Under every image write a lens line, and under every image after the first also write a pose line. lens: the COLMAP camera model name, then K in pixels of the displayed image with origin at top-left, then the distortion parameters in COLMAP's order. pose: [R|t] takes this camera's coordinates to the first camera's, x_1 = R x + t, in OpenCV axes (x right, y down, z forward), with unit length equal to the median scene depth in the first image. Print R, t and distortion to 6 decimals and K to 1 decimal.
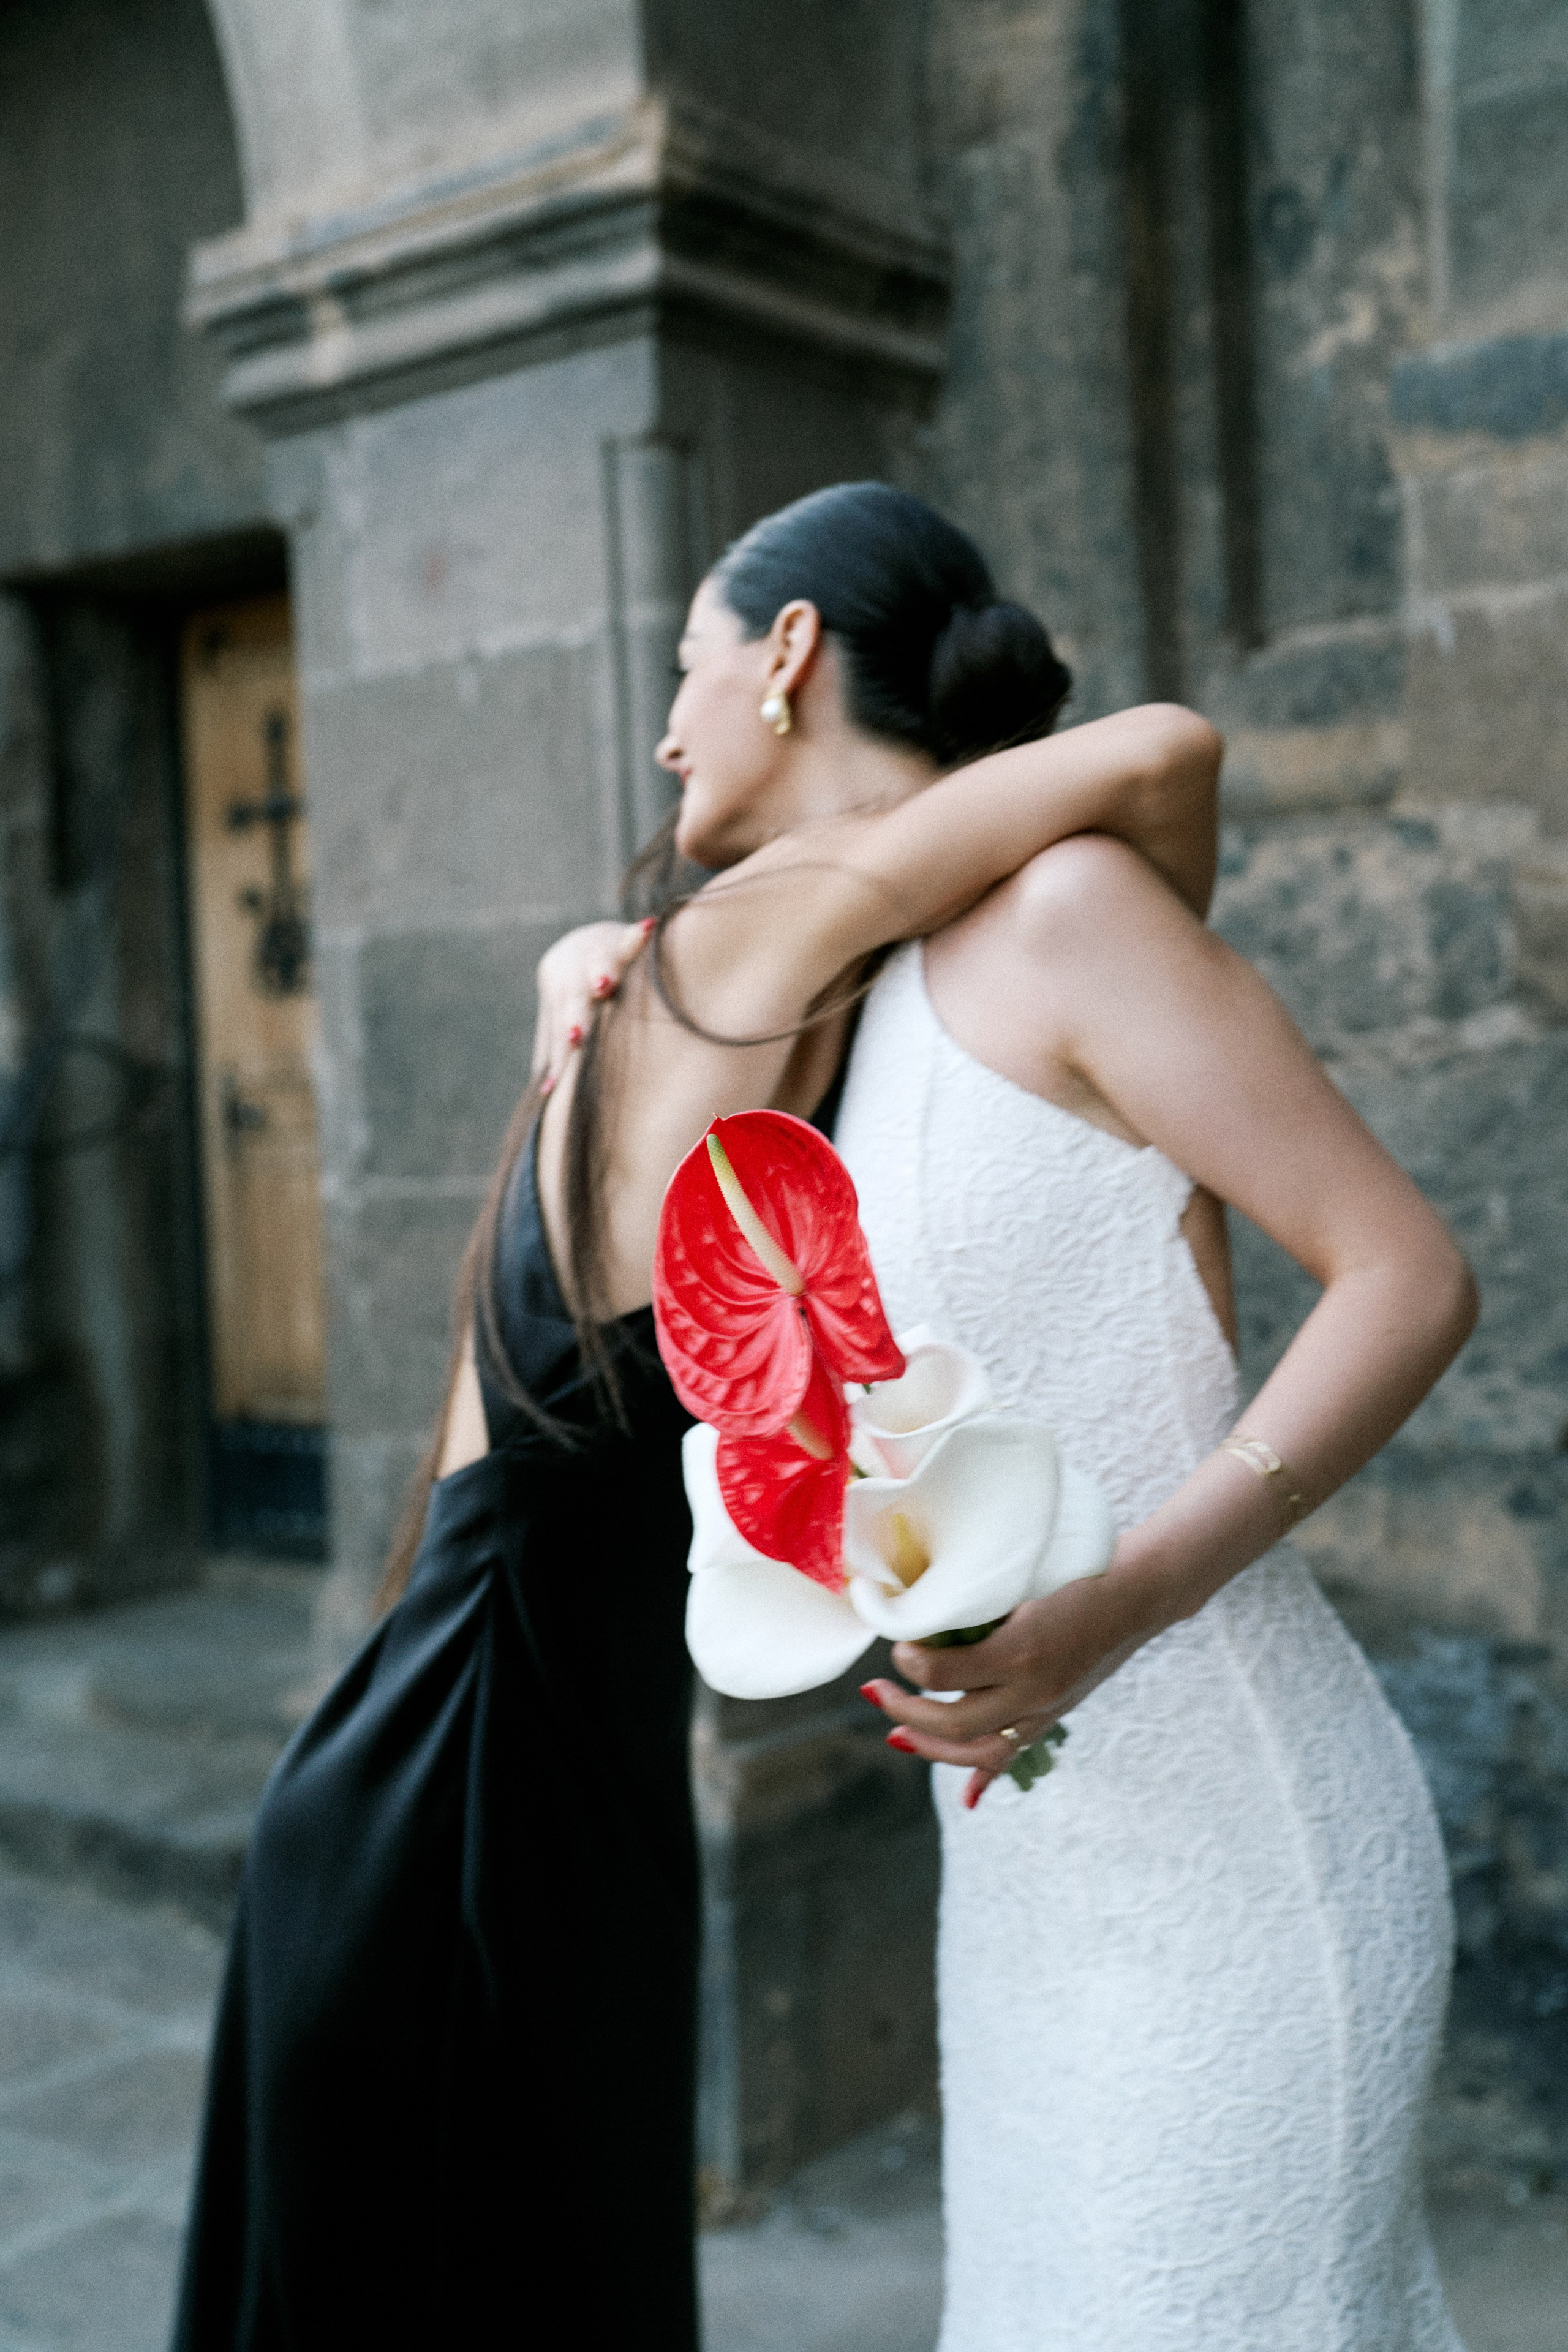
lens RADIAL K [[2940.5, 0, 781.1], [0, 2940.5, 1171.8], [0, 0, 1]] dist [-0.003172, 0.000000]
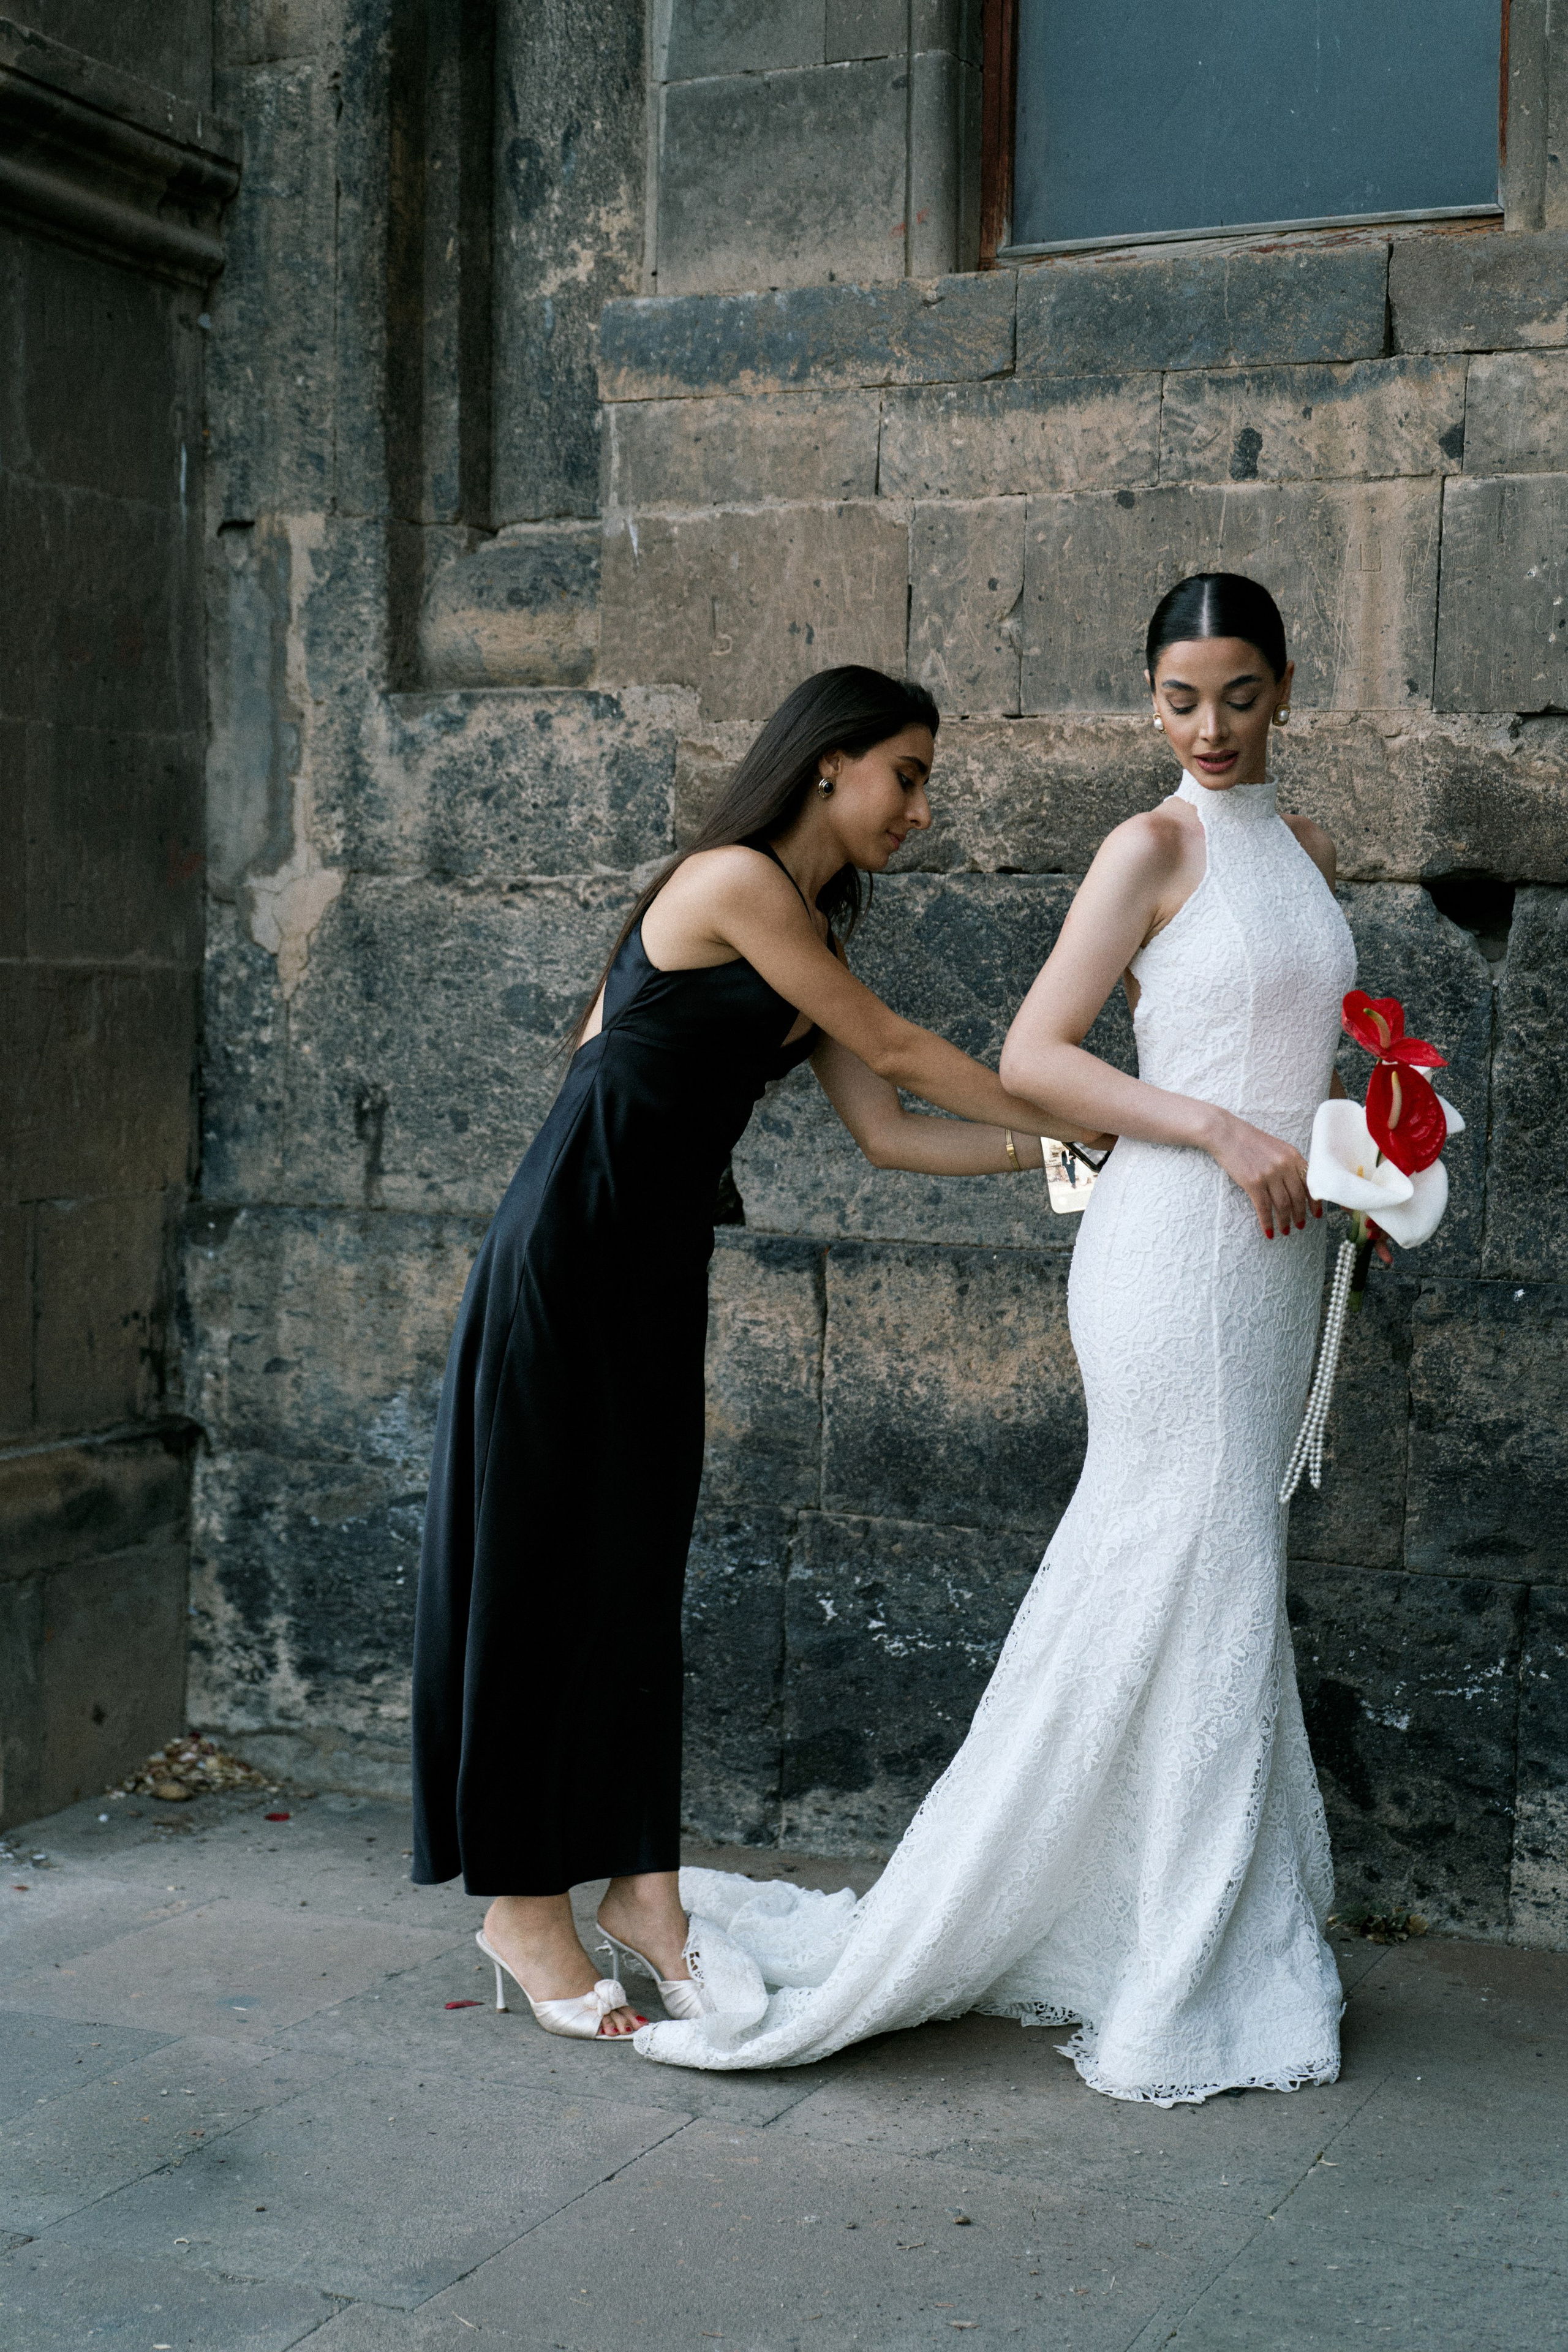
lens RADIAL K [[3157.0, 0, 779.1], [0, 3157.0, 1187.9], [0, 0, 1]] dist [0.005548, 0.000000]
pose [[0.972578, 0.045104, 0.228164, 0.001825], [-0.054098, 0.997980, 0.033315, 0.032511], [-0.226200, -0.044745, 0.973053, -0.263260]]
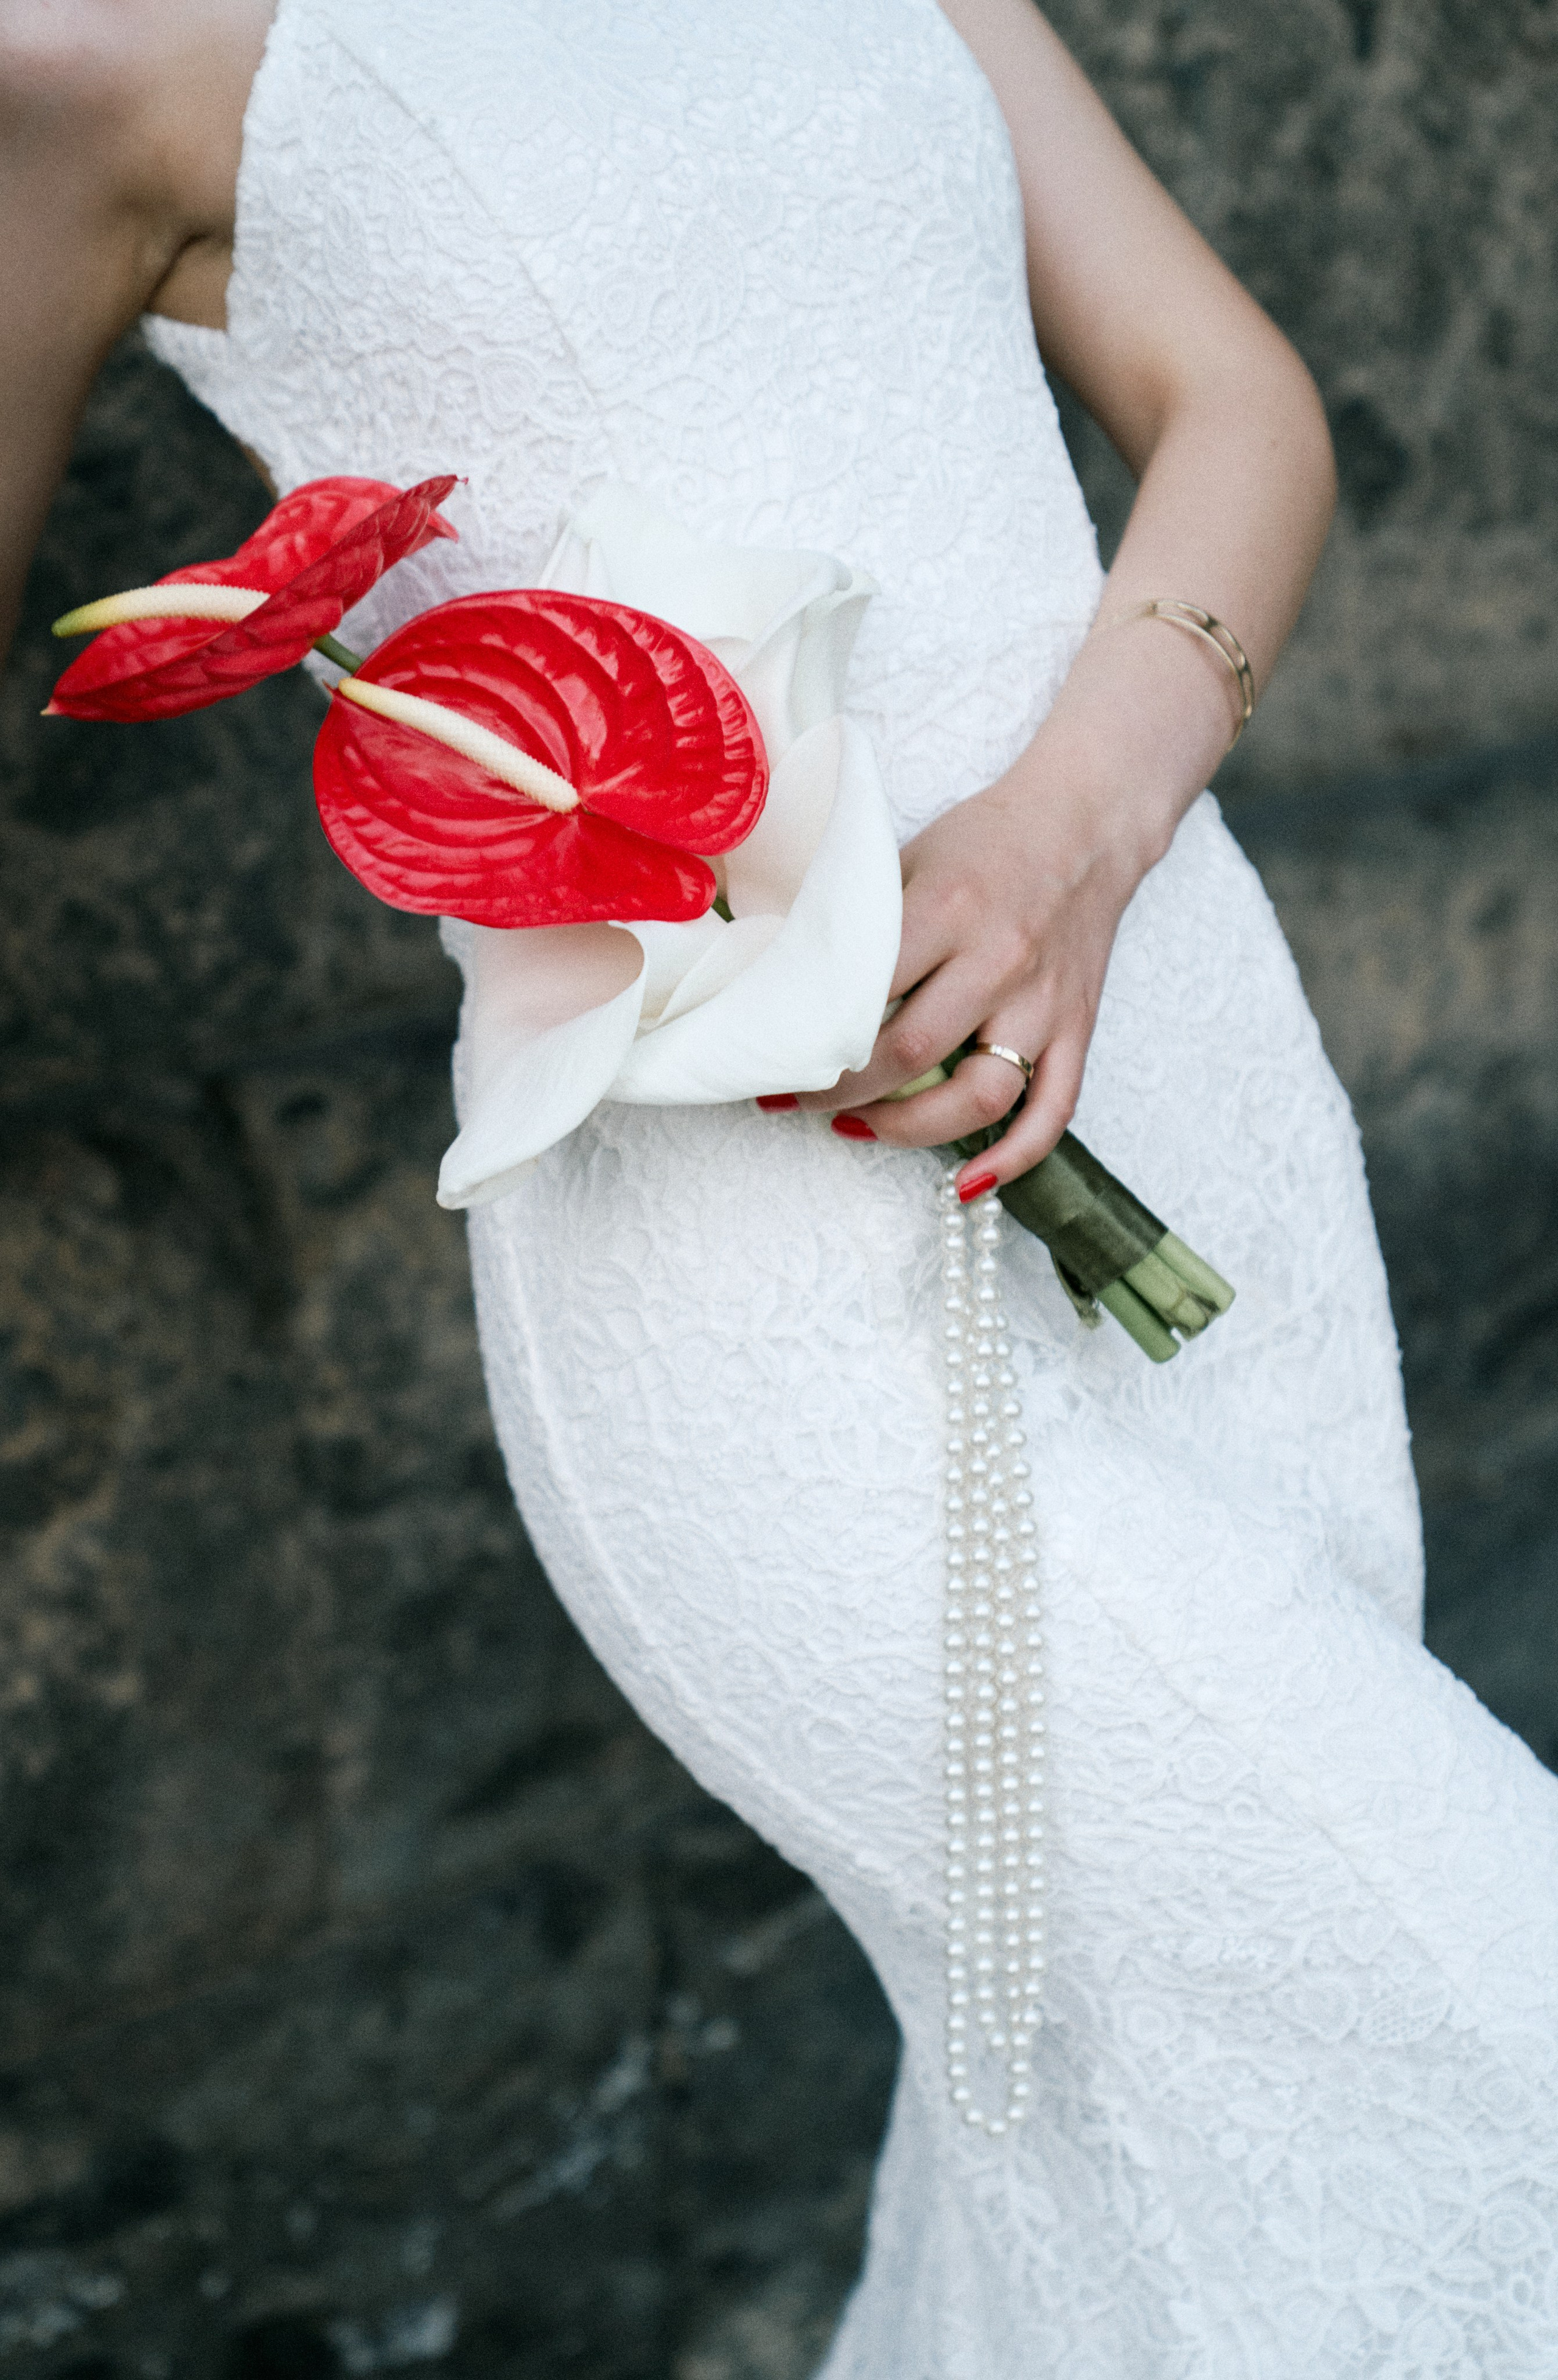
lens RADIAL K [[4912.6, 0, 781.0], [0, 4912.6, 1197.4], [0, 0, 1]] dist [-0.020508, 0.000000]
pose [[0.150937, -0.257837, 0.954326, -0.046315], [0.041901, 0.966187, 0.254414, -0.033689], [-0.987655, 0.001586, 0.156637, 0.583223]]
